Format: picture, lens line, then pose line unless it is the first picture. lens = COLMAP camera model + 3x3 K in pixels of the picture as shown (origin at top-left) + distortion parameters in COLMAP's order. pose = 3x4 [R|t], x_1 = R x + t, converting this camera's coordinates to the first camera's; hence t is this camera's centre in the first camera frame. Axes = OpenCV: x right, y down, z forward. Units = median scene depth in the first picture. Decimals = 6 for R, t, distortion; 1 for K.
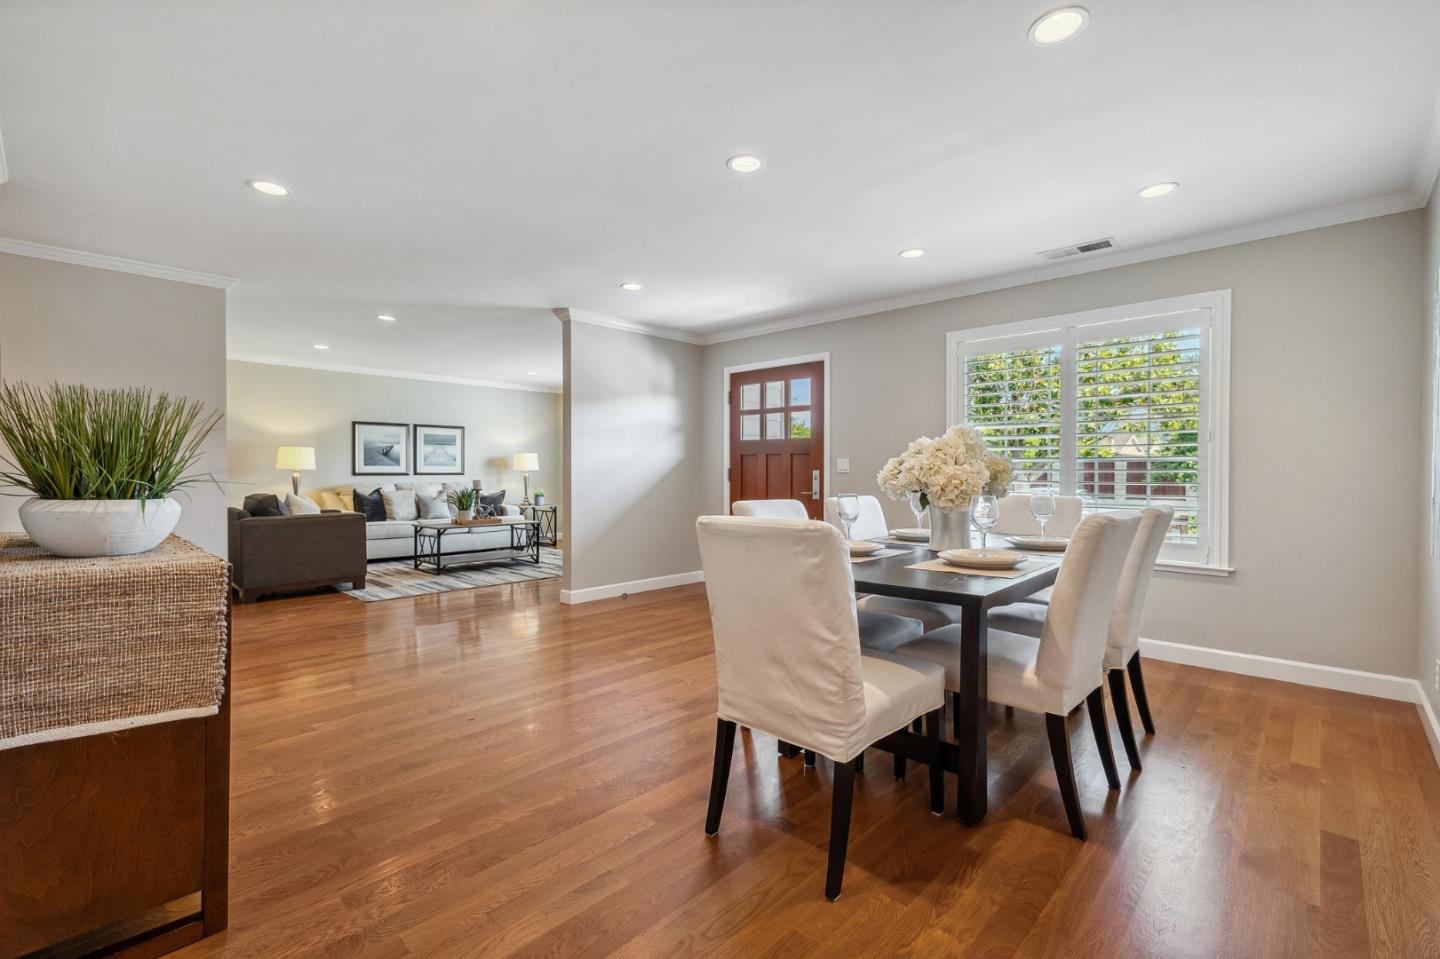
lens RADIAL K [[635.0, 0, 707.0], [0, 635.0, 485.9], [0, 0, 1]] dist [0.002043, -0.000393]
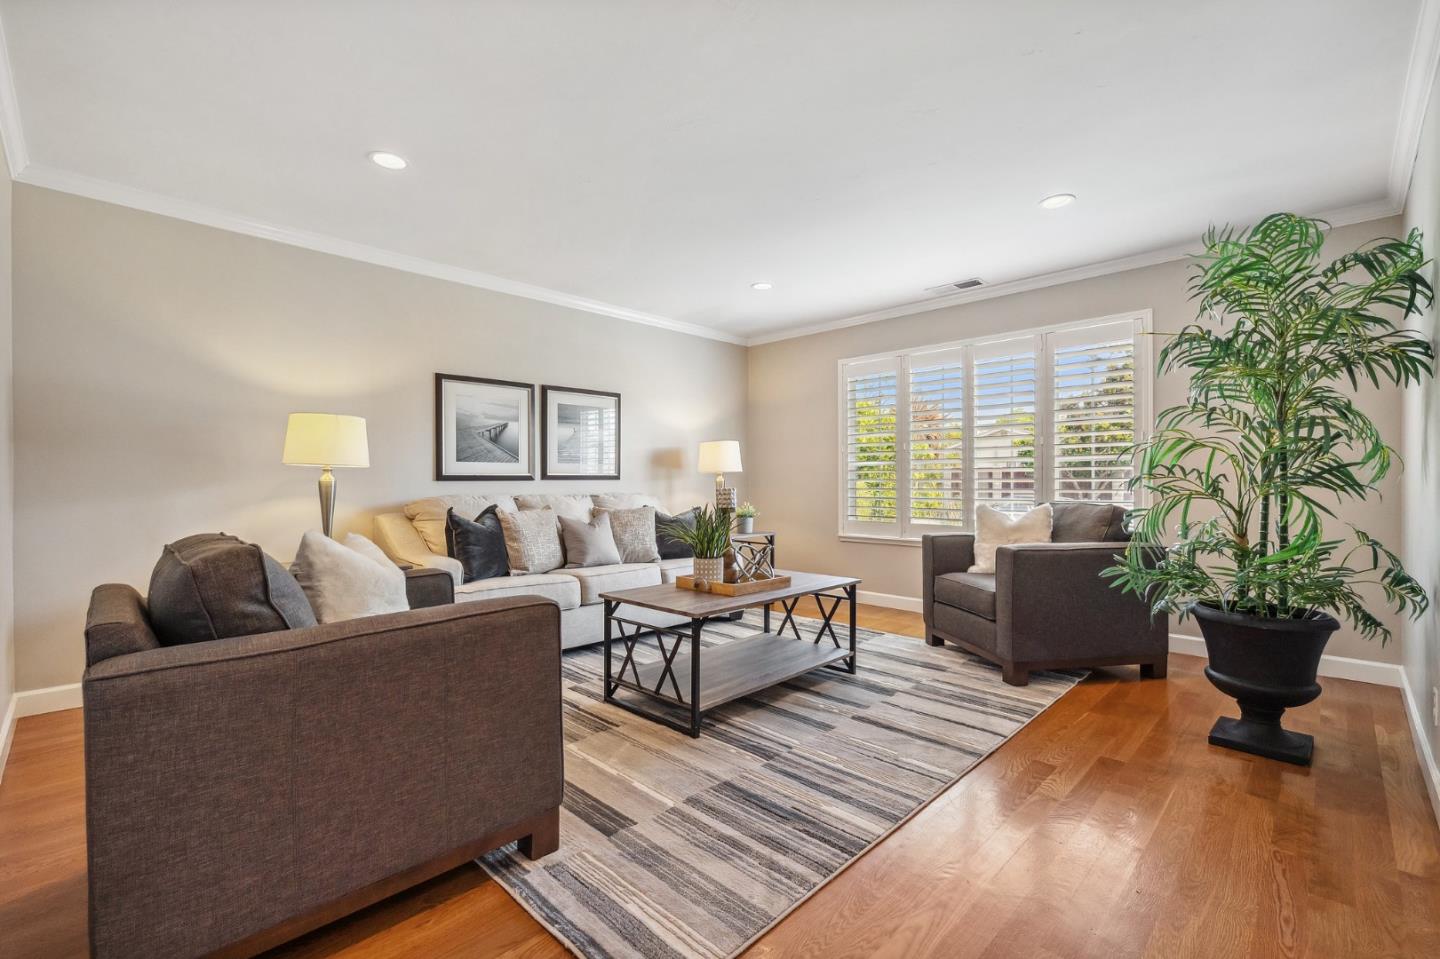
lens RADIAL K [[635.0, 0, 701.4], [0, 635.0, 480.1], [0, 0, 1]] dist [0.002043, -0.000393]
pose [[0.999447, -0.004503, -0.032953, -0.362507], [0.003723, 0.999712, -0.023698, -0.004408], [0.033050, 0.023562, 0.999176, 0.552334]]
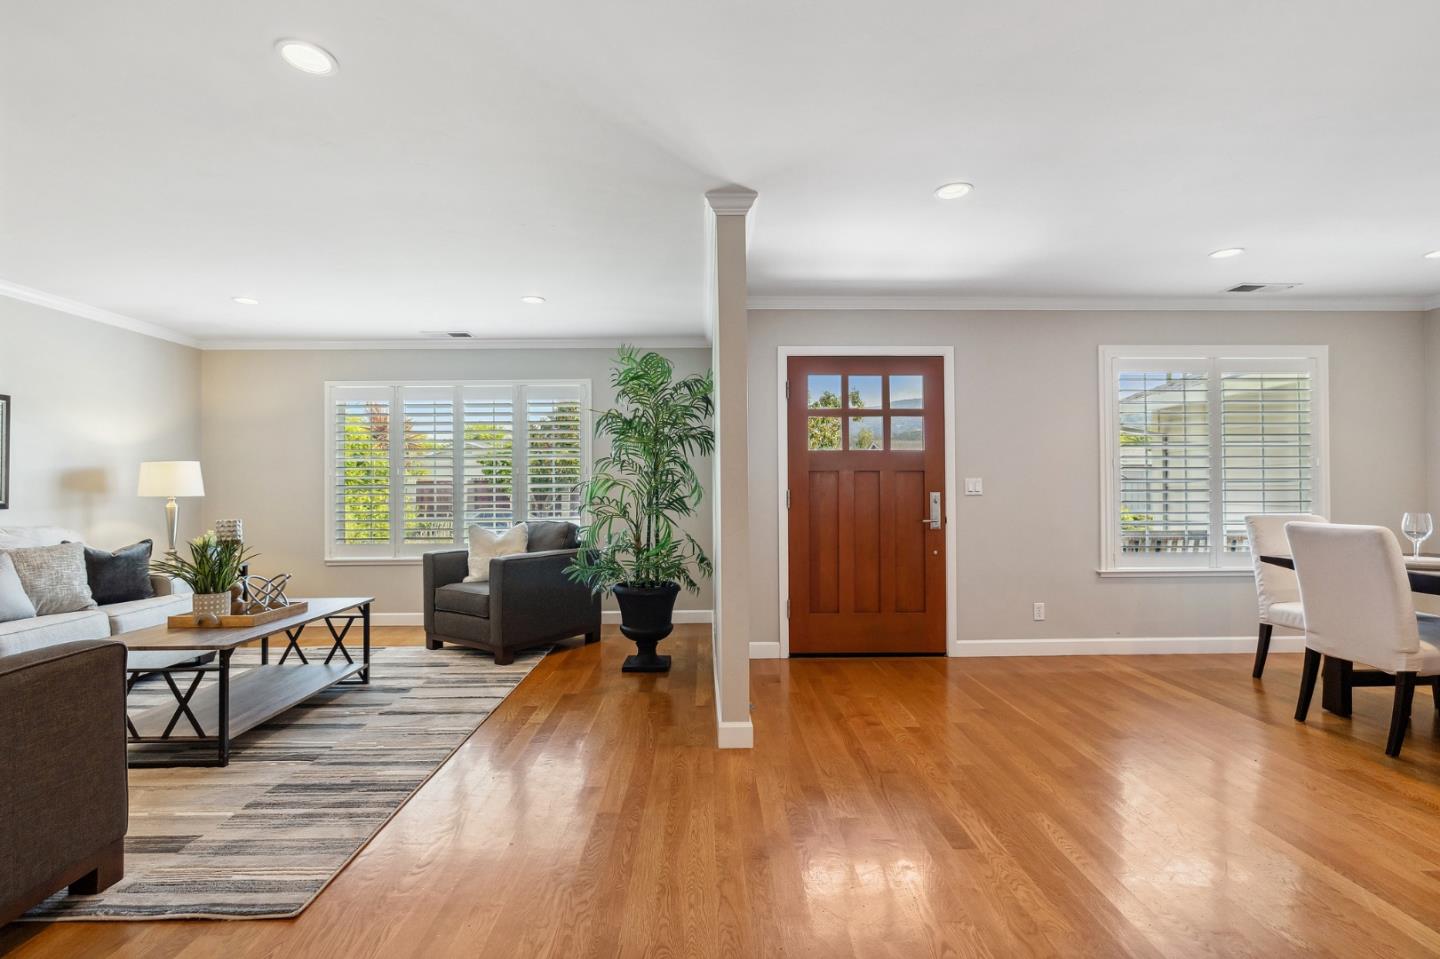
lens RADIAL K [[687.0, 0, 732.6], [0, 687.0, 483.7], [0, 0, 1]] dist [-0.004193, 0.000384]
pose [[0.704866, -0.001200, 0.709339, -0.453279], [0.023427, 0.999492, -0.021587, -0.016243], [-0.708953, 0.031834, 0.704536, 0.417182]]
